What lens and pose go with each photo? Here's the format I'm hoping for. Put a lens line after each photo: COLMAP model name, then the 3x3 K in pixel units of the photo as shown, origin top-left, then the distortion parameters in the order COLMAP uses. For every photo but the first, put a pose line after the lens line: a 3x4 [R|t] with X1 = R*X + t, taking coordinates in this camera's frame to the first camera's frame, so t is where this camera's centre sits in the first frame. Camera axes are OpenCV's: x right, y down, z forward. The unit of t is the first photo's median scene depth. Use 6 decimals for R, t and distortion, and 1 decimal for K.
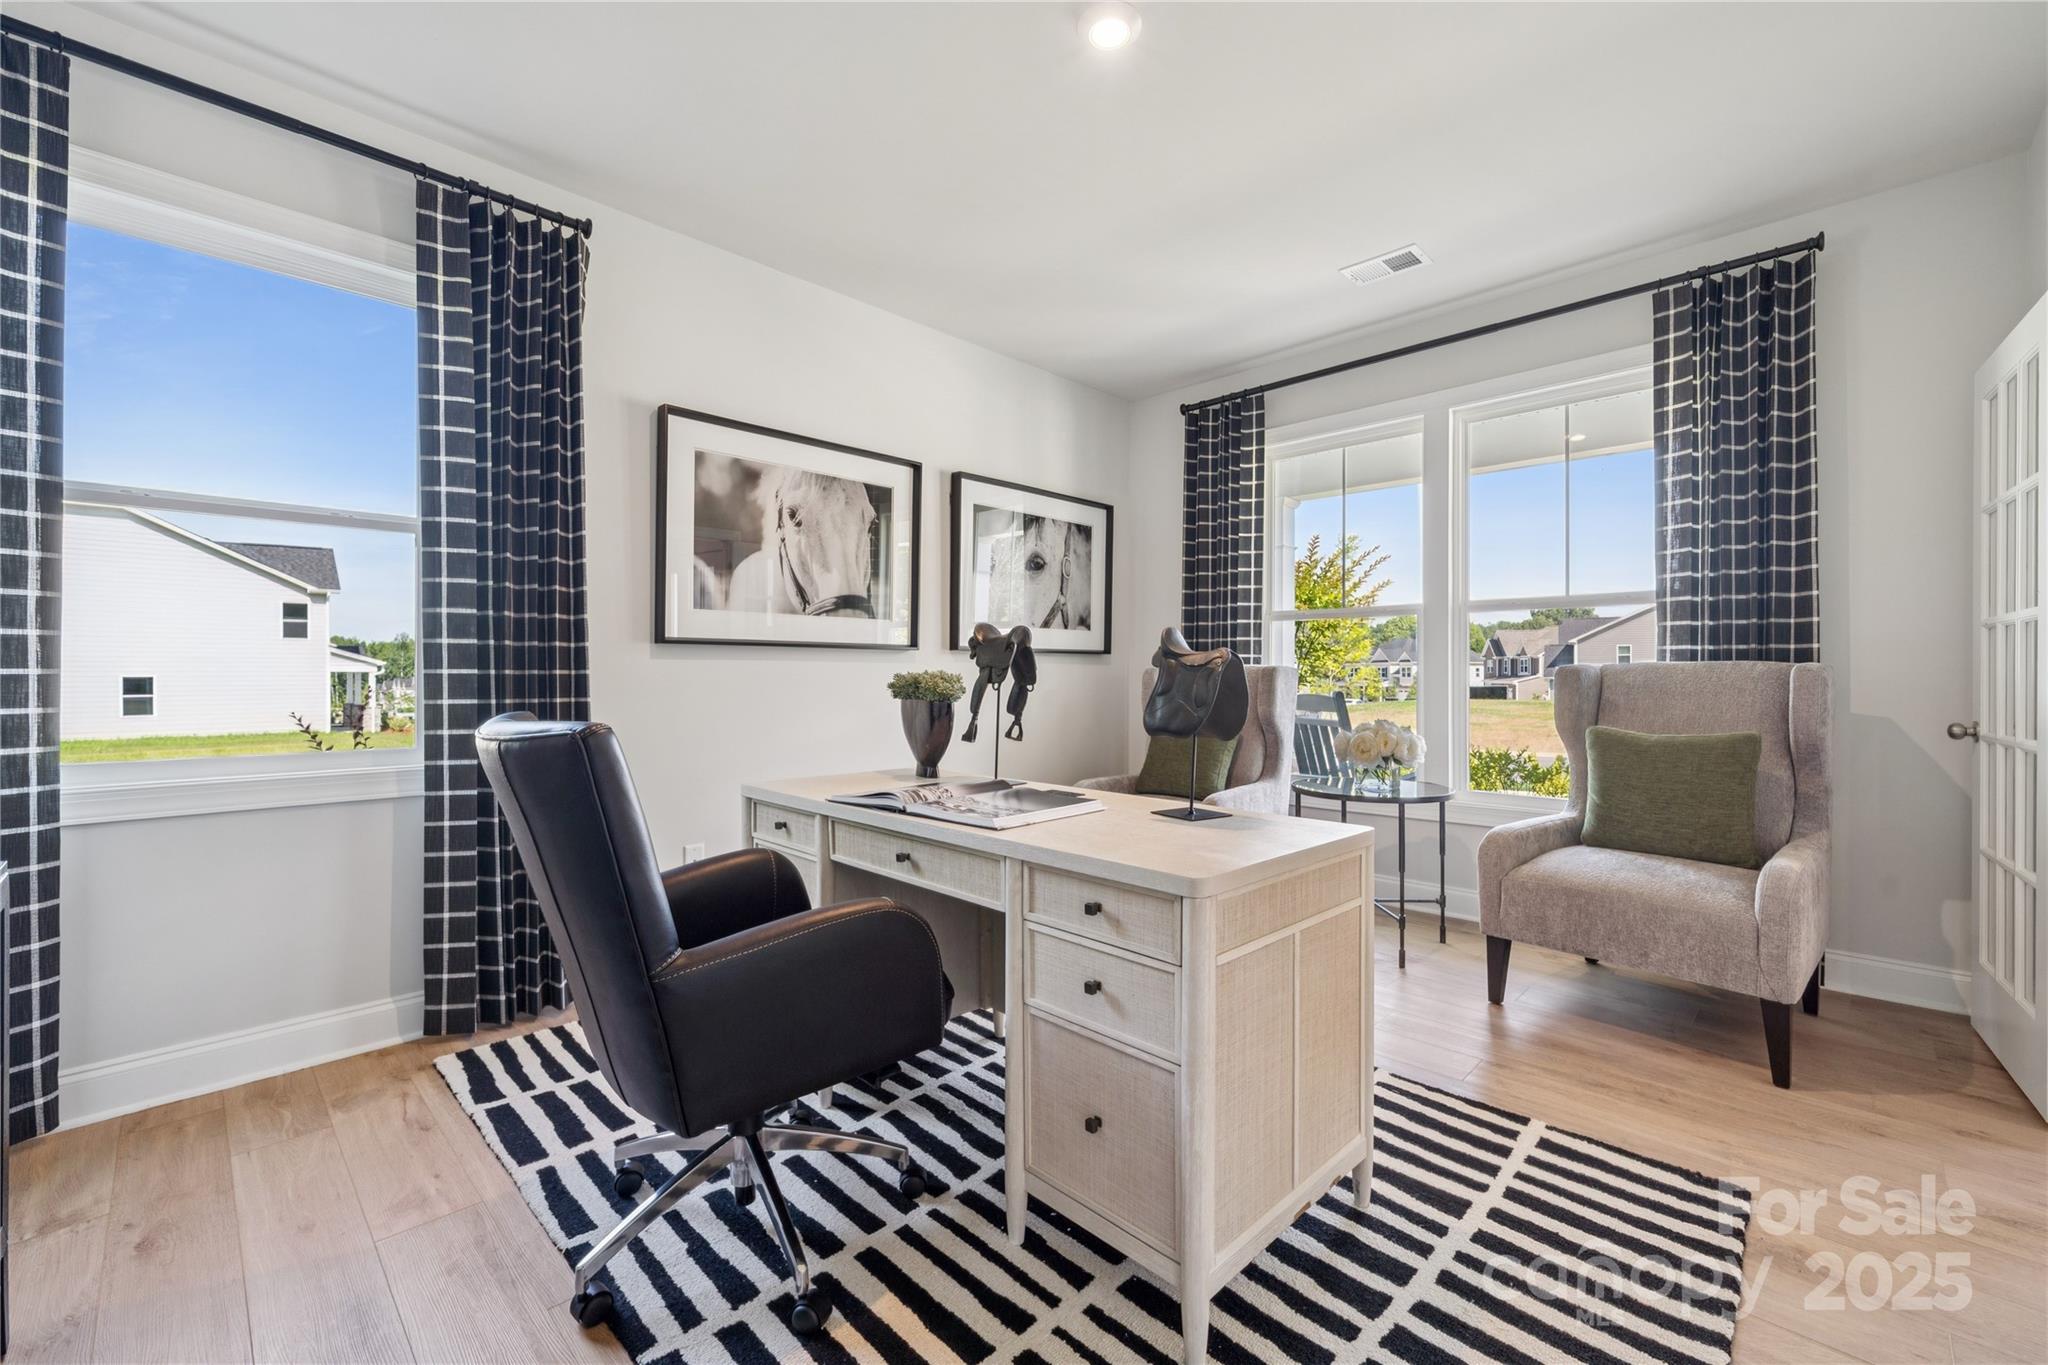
lens RADIAL K [[836.6, 0, 1029.5], [0, 836.6, 676.1], [0, 0, 1]] dist [-0.000754, 0.000333]
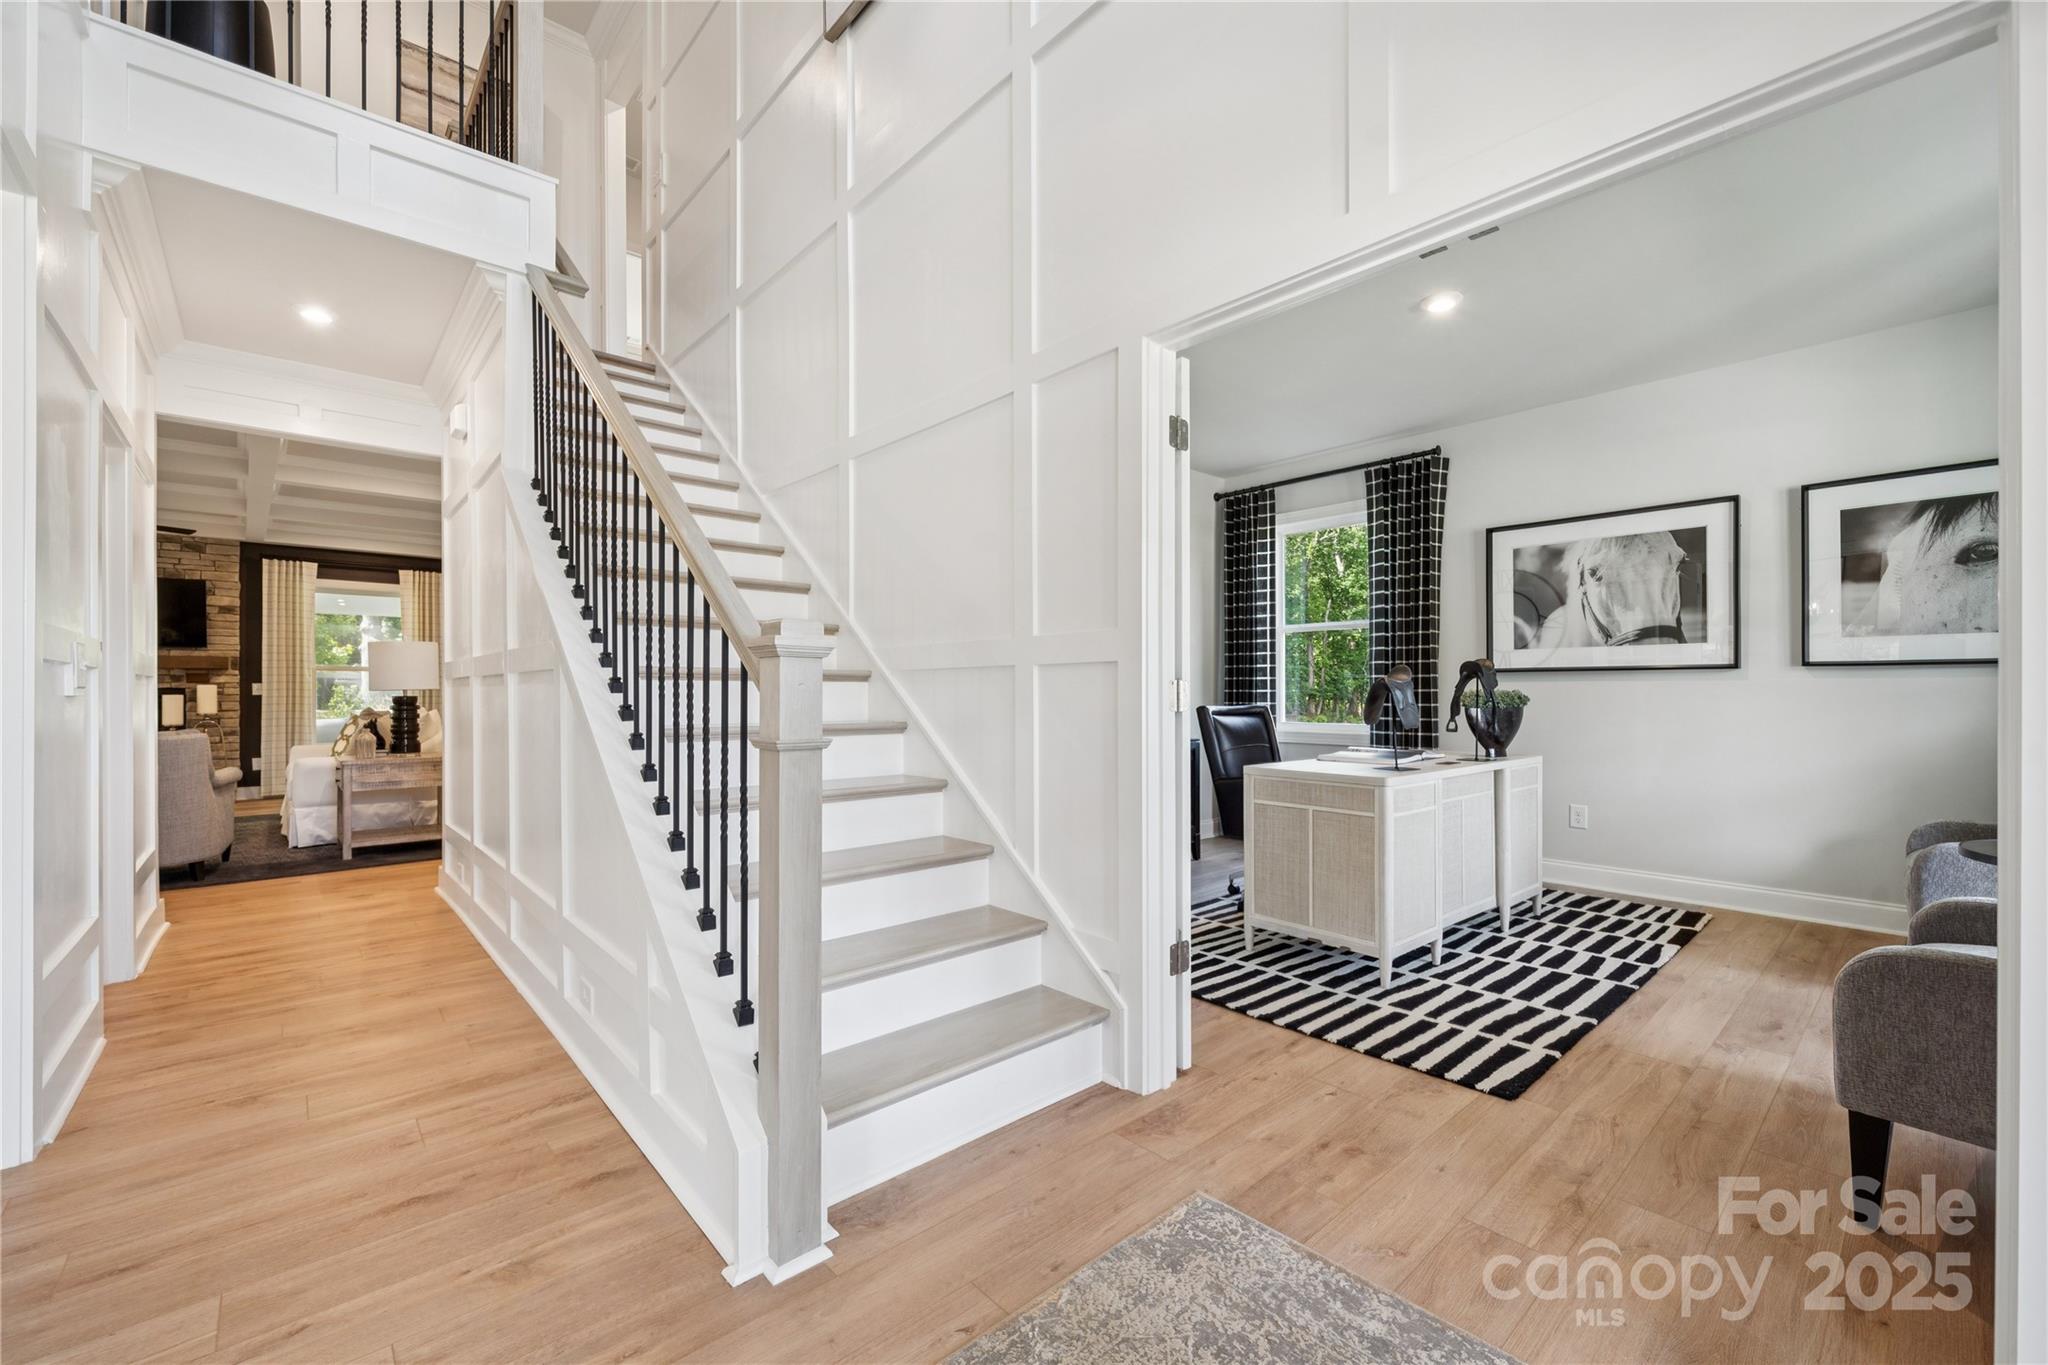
lens RADIAL K [[836.6, 0, 1030.5], [0, 836.6, 685.9], [0, 0, 1]] dist [-0.000754, 0.000333]
pose [[-0.066771, -0.004972, -0.997756, 1.172684], [-0.003247, 0.999983, -0.004766, -0.001459], [0.997763, 0.002922, -0.066786, 0.189897]]
